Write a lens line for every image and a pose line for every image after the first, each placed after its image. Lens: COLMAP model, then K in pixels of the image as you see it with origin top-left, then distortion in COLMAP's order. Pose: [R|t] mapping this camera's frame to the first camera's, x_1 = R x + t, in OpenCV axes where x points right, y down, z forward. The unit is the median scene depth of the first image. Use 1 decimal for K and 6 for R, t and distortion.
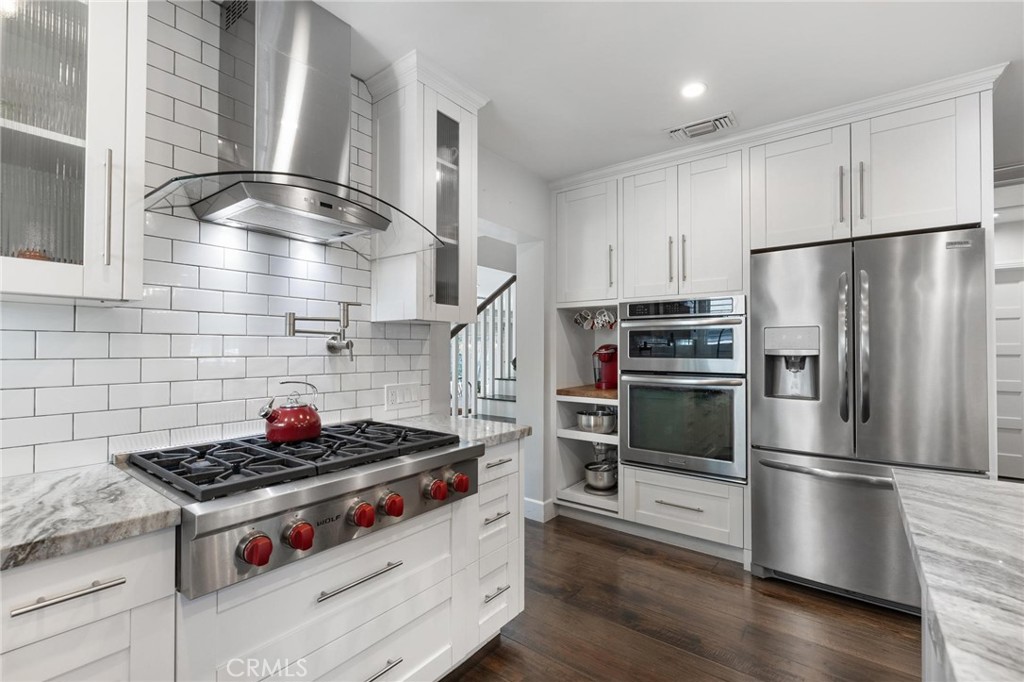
lens RADIAL K [[450.6, 0, 507.9], [0, 450.6, 343.7], [0, 0, 1]] dist [-0.000473, 0.000069]
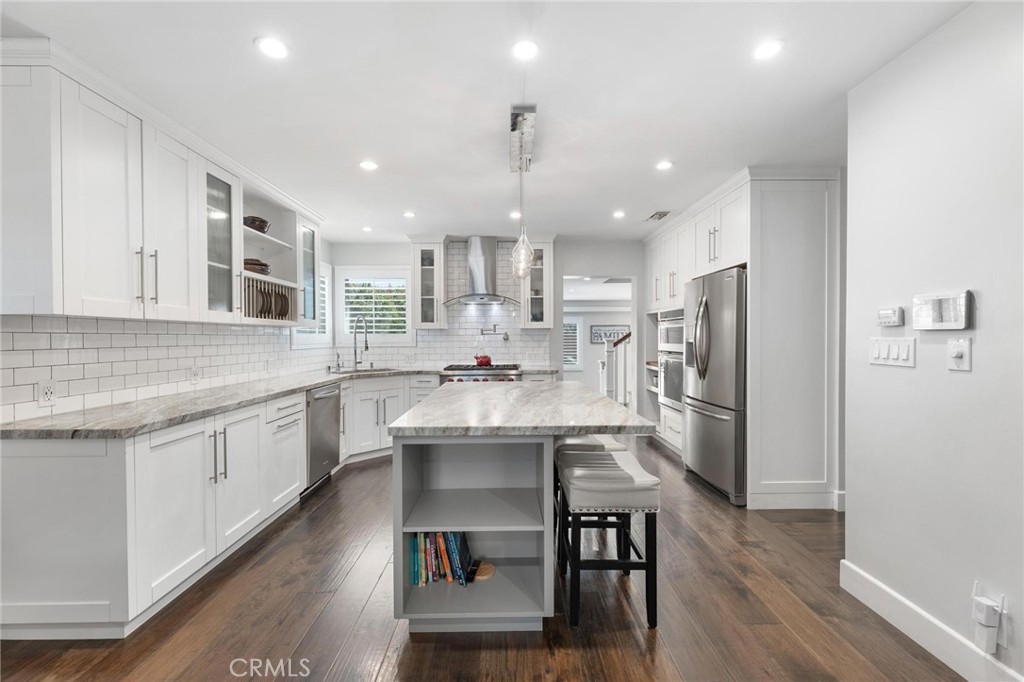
lens RADIAL K [[415.7, 0, 512.0], [0, 415.7, 341.0], [0, 0, 1]] dist [0.000610, 0.000225]
pose [[0.621711, 0.003180, -0.783240, 2.037371], [0.015974, 0.999732, 0.016738, -0.021860], [0.783084, -0.022917, 0.621494, -0.751545]]
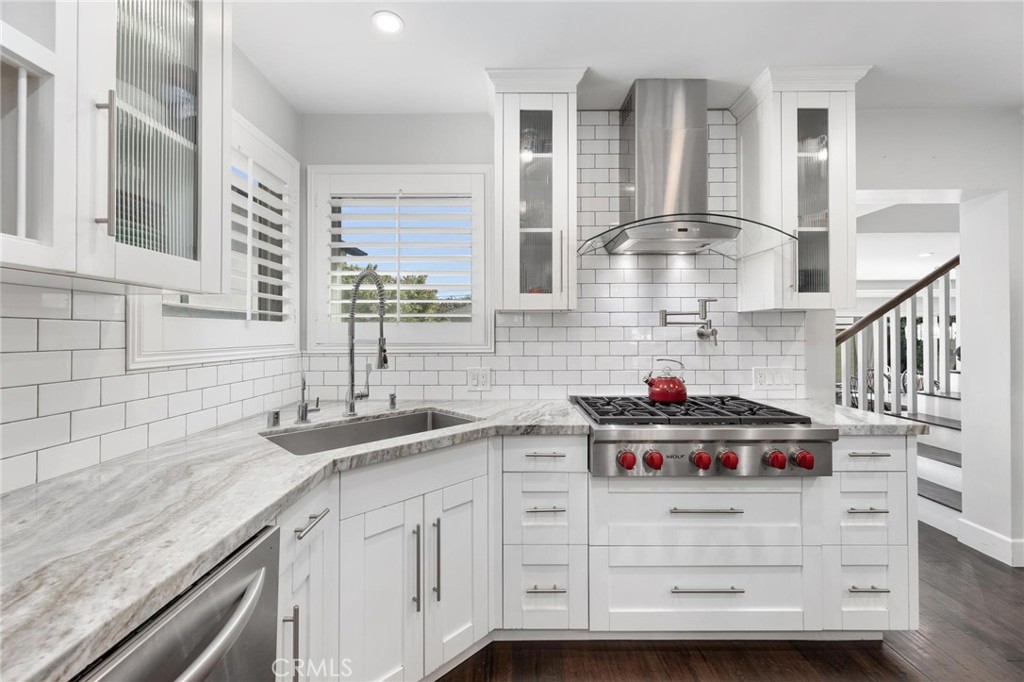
lens RADIAL K [[424.5, 0, 513.0], [0, 424.5, 328.7], [0, 0, 1]] dist [0.000942, 0.000225]
pose [[0.615047, -0.013570, -0.788374, 0.255094], [0.013403, 0.999887, -0.006754, -0.008030], [0.788376, -0.006412, 0.615160, -0.167581]]
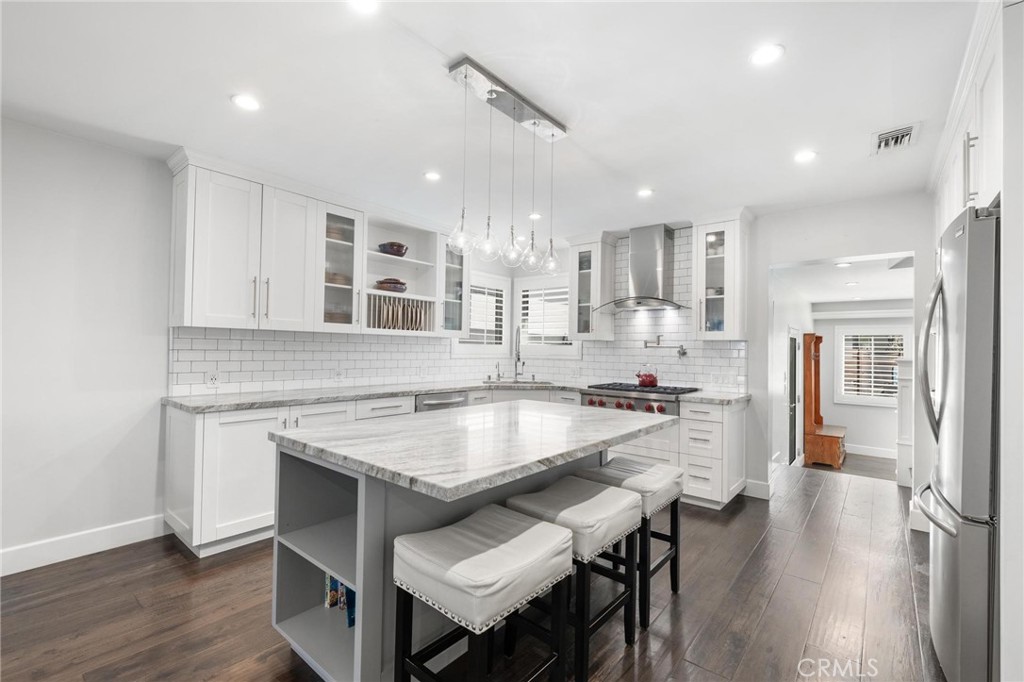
lens RADIAL K [[438.2, 0, 512.0], [0, 438.2, 341.0], [0, 0, 1]] dist [0.000476, -0.000045]
pose [[-0.030359, -0.021331, -0.999311, 2.125780], [-0.003196, 0.999769, -0.021243, -0.002956], [0.999534, 0.002549, -0.030420, 0.248461]]
